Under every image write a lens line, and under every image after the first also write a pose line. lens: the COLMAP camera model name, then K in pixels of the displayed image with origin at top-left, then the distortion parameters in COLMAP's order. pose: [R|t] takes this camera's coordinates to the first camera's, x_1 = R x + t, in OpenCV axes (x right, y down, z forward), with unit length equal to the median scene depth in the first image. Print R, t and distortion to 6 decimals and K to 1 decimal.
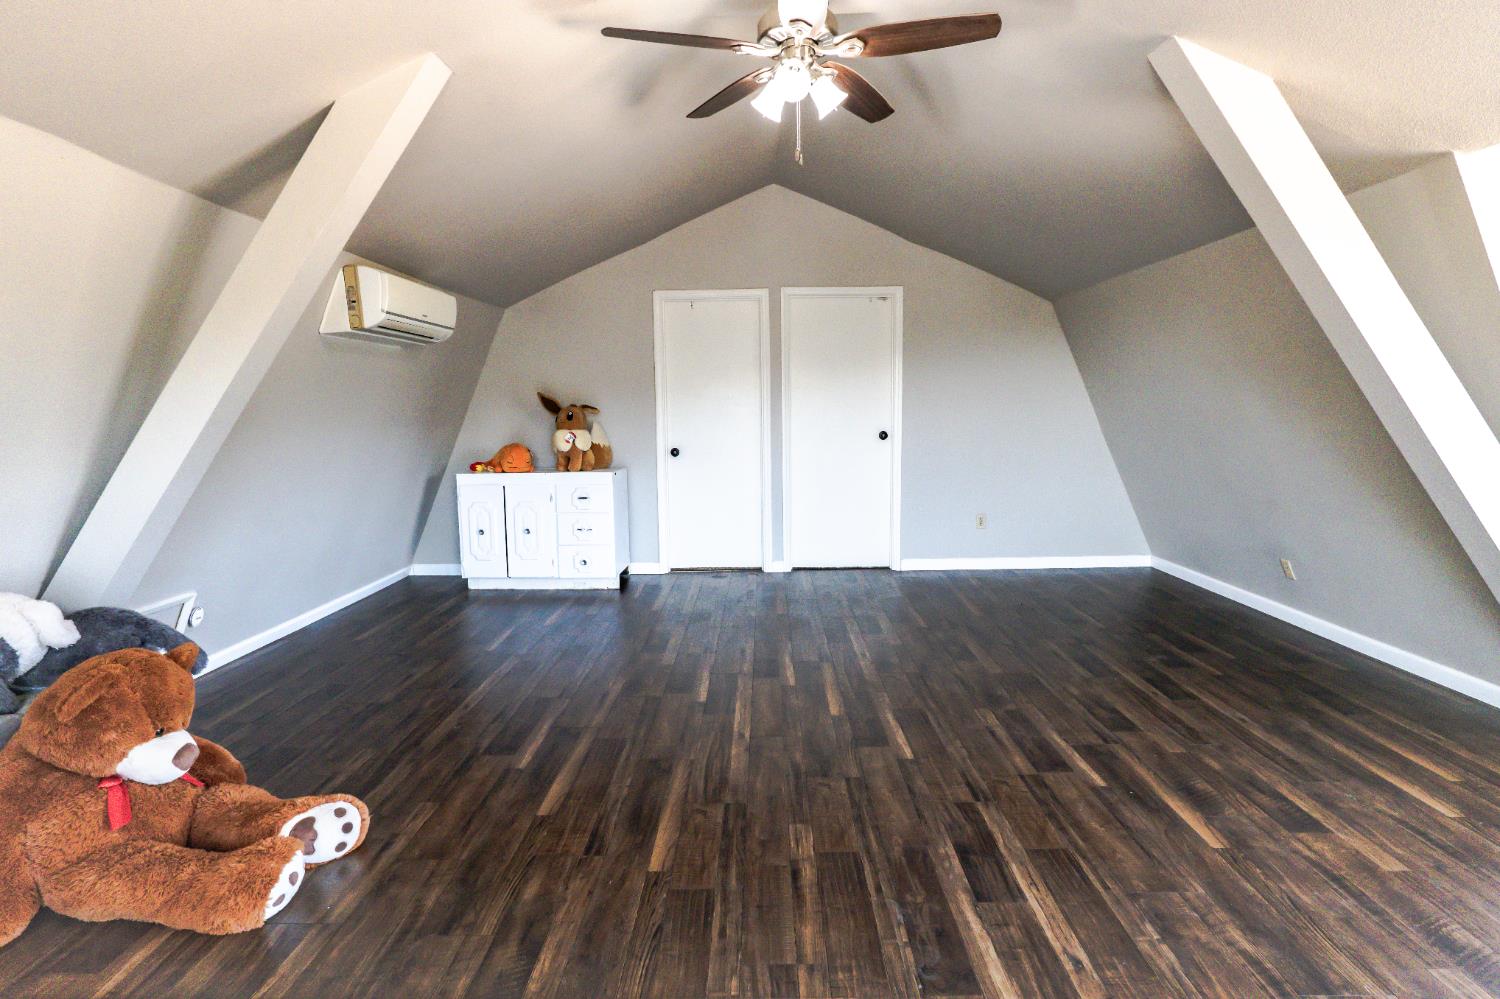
lens RADIAL K [[773.5, 0, 755.6], [0, 773.5, 496.9], [0, 0, 1]] dist [-0.020301, 0.012119]
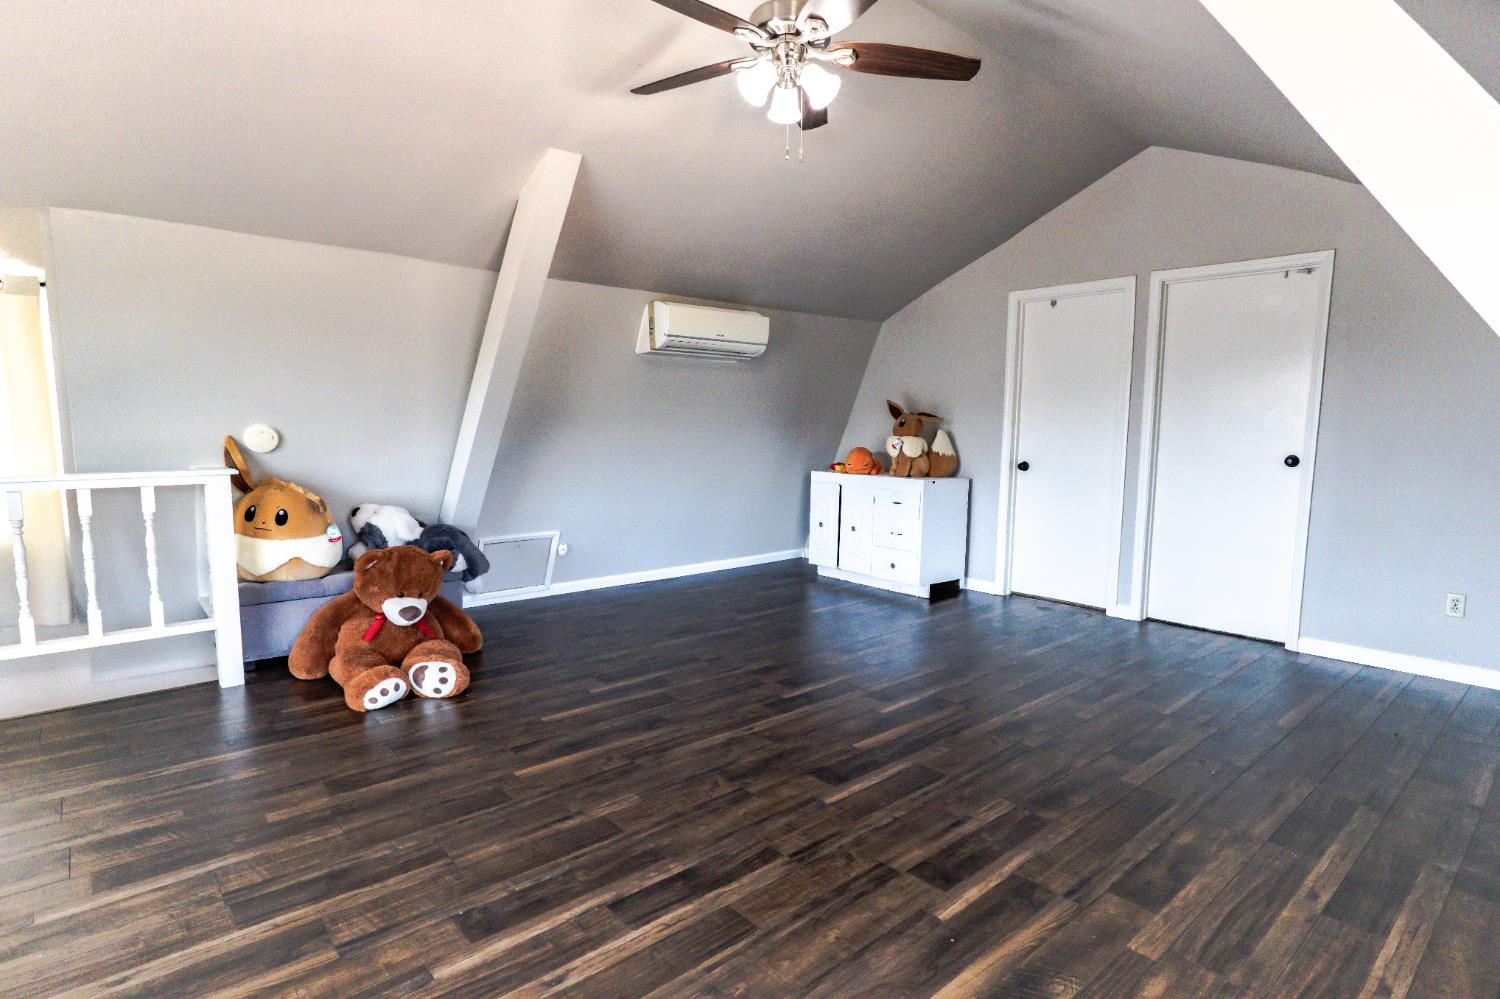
lens RADIAL K [[773.5, 0, 738.7], [0, 773.5, 501.9], [0, 0, 1]] dist [-0.020301, 0.012119]
pose [[0.672294, 0.097957, -0.733775, 0.574973], [-0.104056, 0.993870, 0.037341, -0.024020], [0.732935, 0.051250, 0.678366, 0.226454]]
